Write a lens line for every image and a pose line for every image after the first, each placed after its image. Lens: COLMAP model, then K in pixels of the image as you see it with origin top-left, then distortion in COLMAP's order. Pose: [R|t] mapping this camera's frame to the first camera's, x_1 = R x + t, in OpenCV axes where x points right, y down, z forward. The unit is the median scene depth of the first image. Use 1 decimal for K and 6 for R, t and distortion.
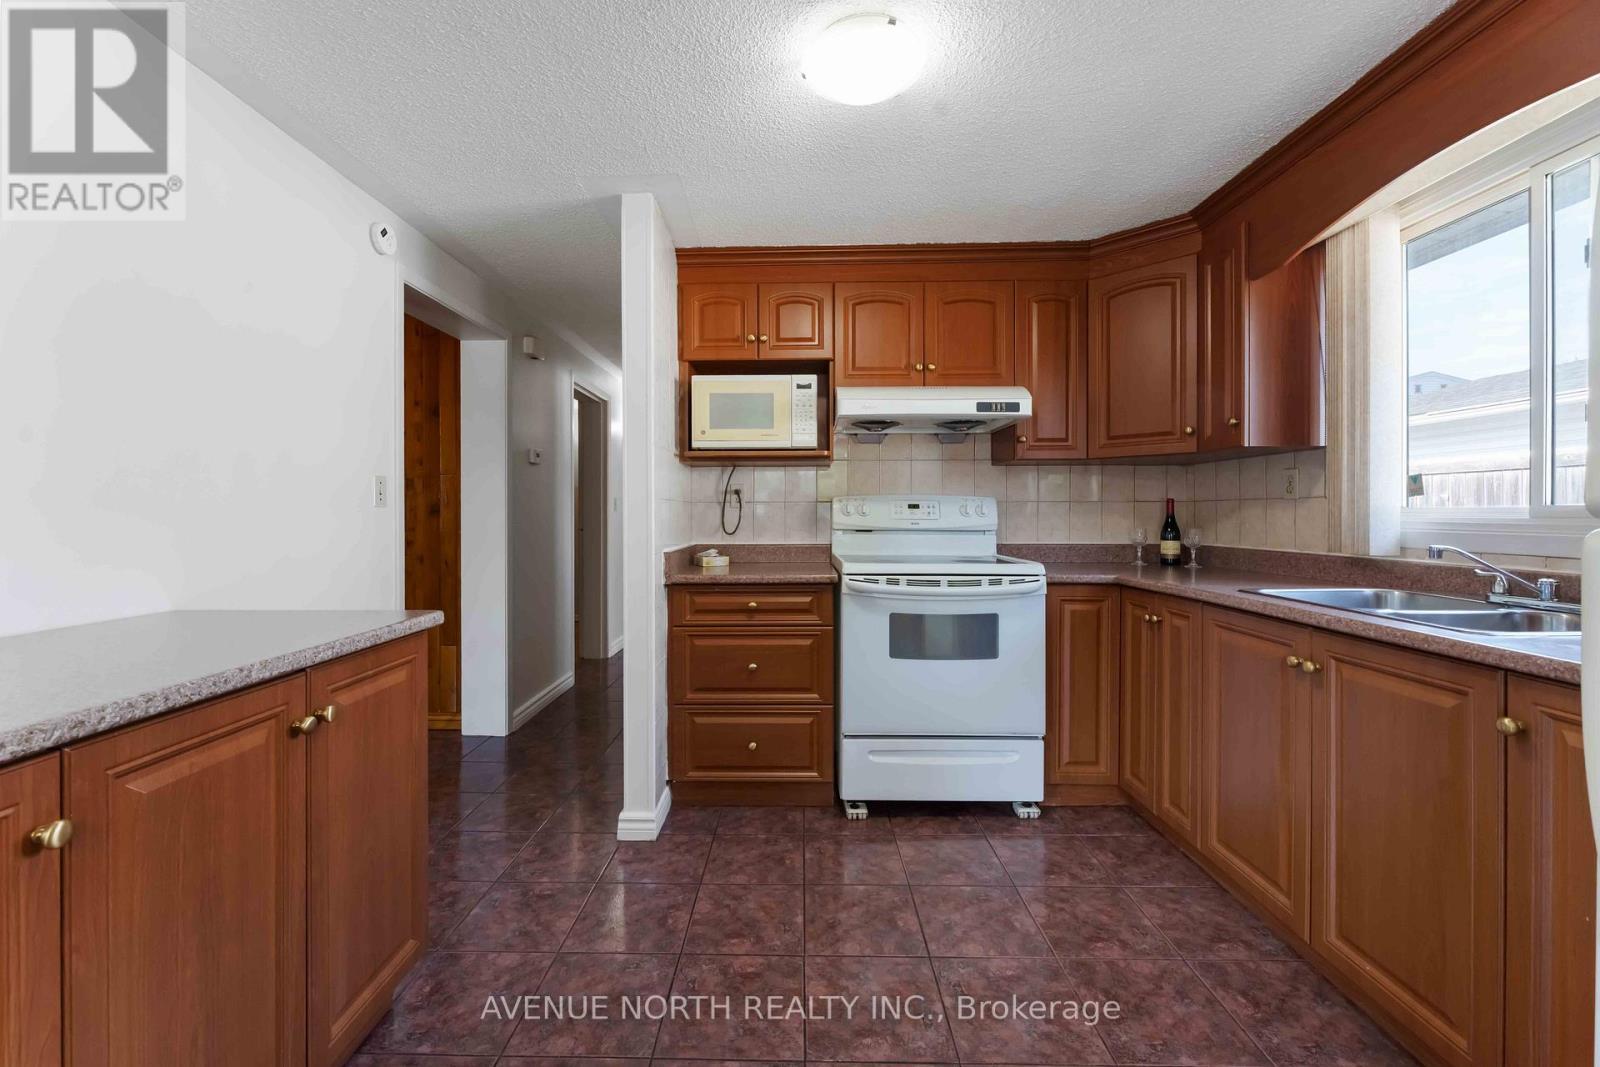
lens RADIAL K [[636.8, 0, 798.2], [0, 636.8, 516.8], [0, 0, 1]] dist [-0.004362, -0.000123]
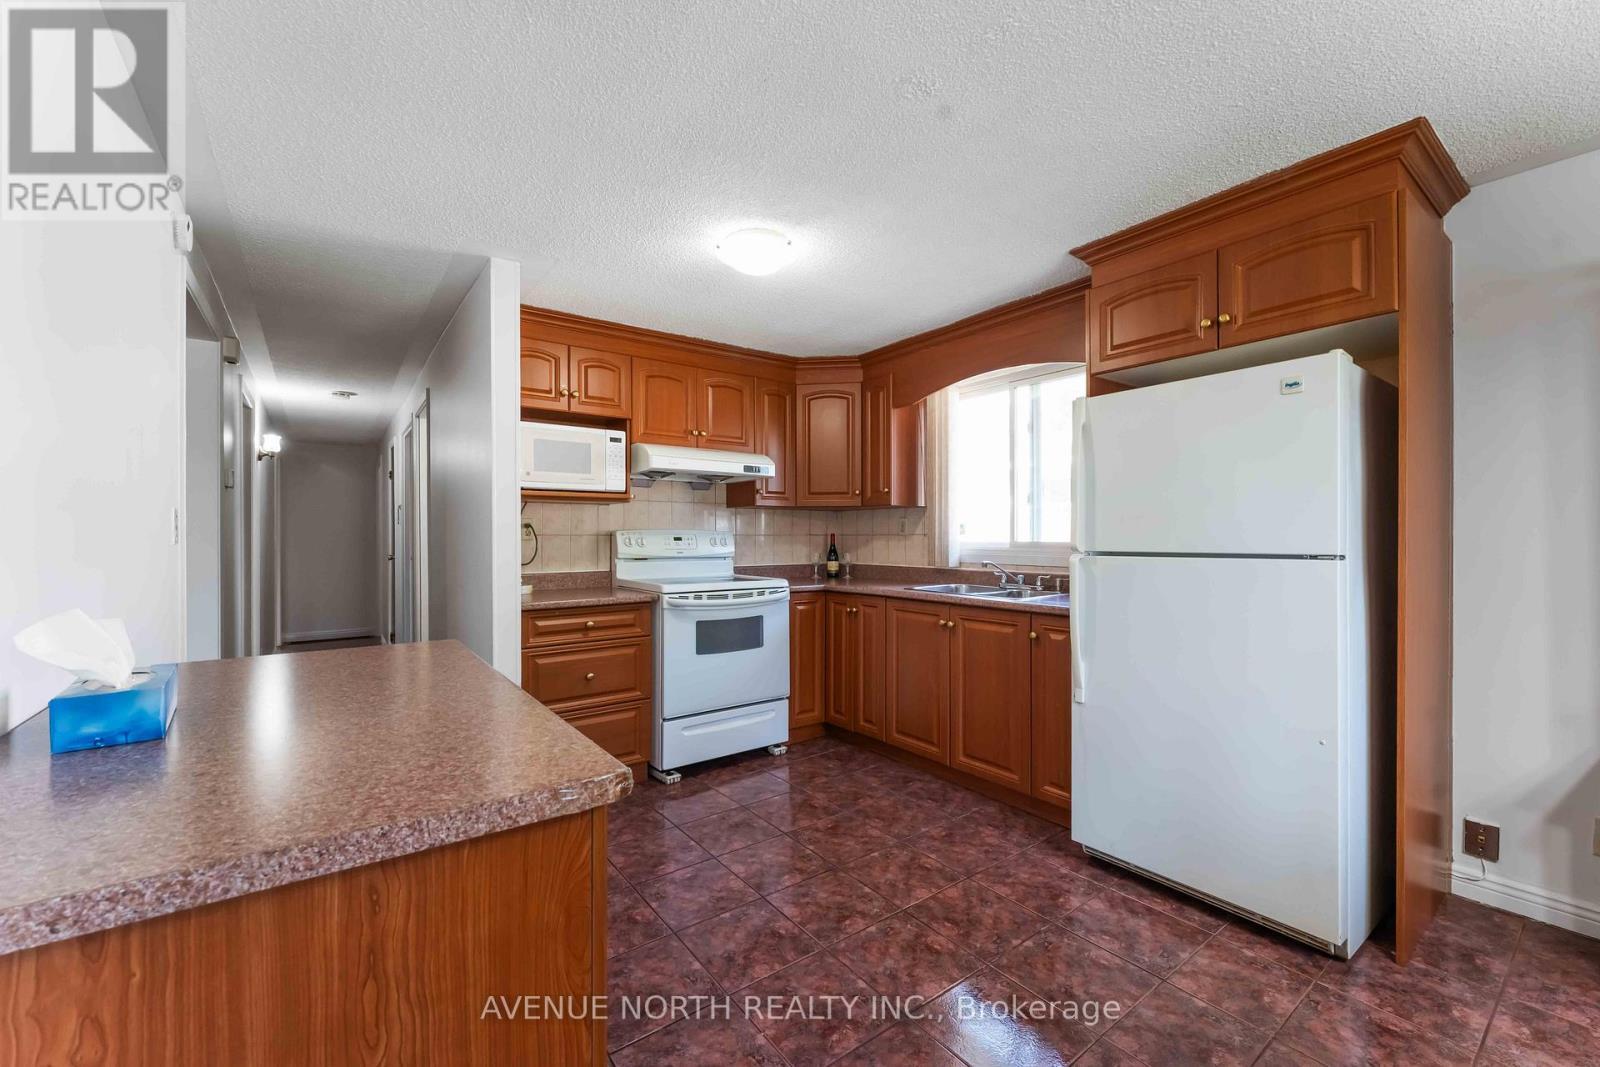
lens RADIAL K [[636.8, 0, 783.3], [0, 636.8, 537.7], [0, 0, 1]] dist [-0.004362, -0.000123]
pose [[0.795187, -0.000865, 0.606364, -0.513526], [0.002872, 0.999993, -0.002340, -0.018449], [-0.606358, 0.003602, 0.795184, -0.164208]]
